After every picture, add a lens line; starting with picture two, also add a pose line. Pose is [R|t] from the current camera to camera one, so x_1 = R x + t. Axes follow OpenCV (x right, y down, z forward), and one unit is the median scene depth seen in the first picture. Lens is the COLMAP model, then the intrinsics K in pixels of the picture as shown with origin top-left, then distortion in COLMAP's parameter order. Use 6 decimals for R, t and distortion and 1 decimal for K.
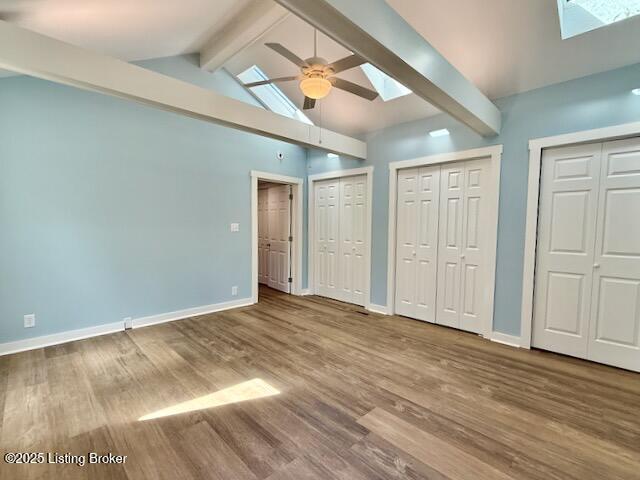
lens RADIAL K [[255.4, 0, 320.0], [0, 255.4, 240.0], [0, 0, 1]] dist [-0.002696, 0.000045]
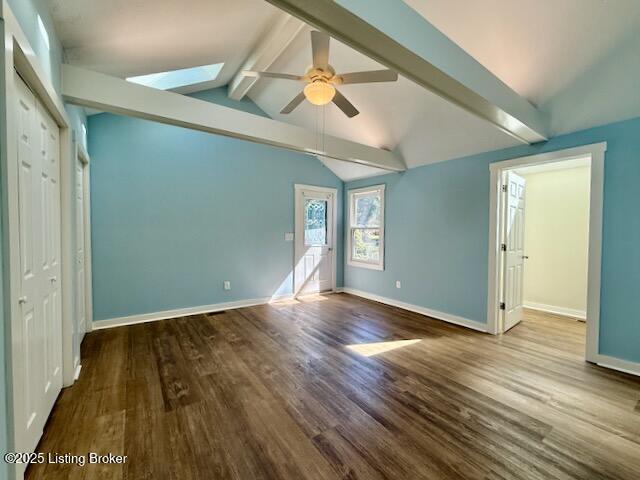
lens RADIAL K [[255.4, 0, 320.0], [0, 255.4, 240.0], [0, 0, 1]] dist [-0.002696, 0.000045]
pose [[-0.988646, -0.023482, 0.148415, -0.161587], [-0.010325, 0.995995, 0.088811, -0.106342], [-0.149906, 0.086271, -0.984929, 1.860137]]
